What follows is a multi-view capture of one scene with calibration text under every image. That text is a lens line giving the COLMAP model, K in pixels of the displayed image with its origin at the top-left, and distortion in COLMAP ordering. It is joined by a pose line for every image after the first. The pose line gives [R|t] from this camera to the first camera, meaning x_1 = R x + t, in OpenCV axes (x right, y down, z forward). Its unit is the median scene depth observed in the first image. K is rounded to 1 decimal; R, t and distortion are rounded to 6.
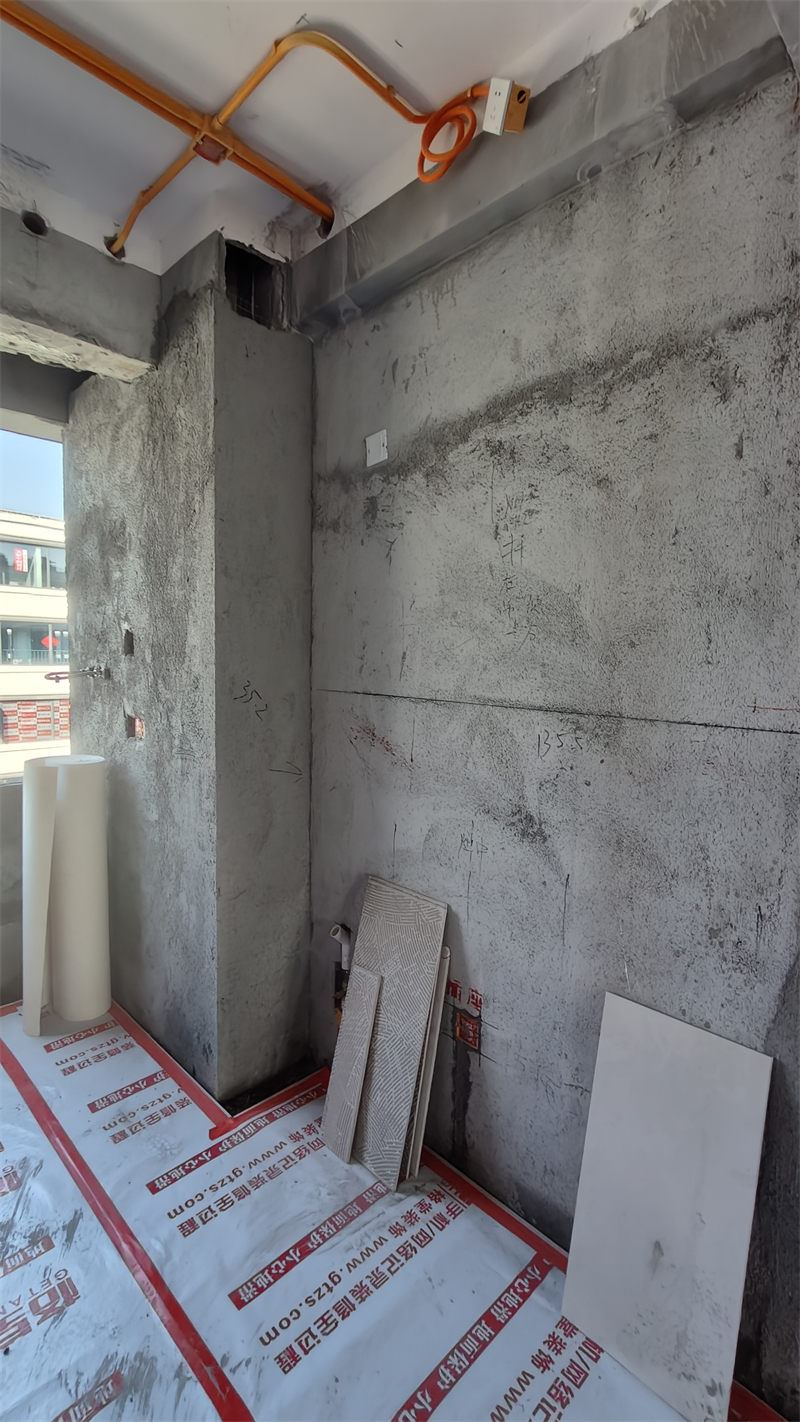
lens RADIAL K [[640.5, 0, 417.9], [0, 640.5, 712.8], [0, 0, 1]] dist [0.000183, 0.000765]
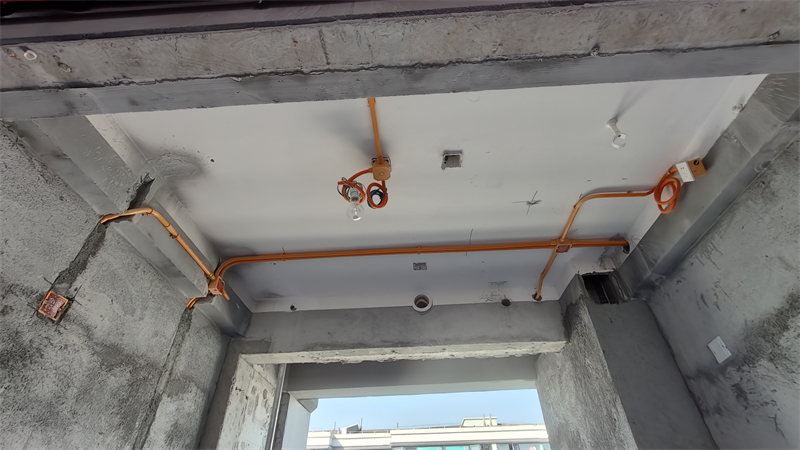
lens RADIAL K [[364.8, 0, 400.8], [0, 364.8, 221.0], [0, 0, 1]] dist [-0.004249, 0.000781]
pose [[0.657341, -0.507058, -0.557489, 0.068381], [-0.034260, 0.718903, -0.694266, -0.017575], [0.752814, 0.475469, 0.455193, -0.074922]]
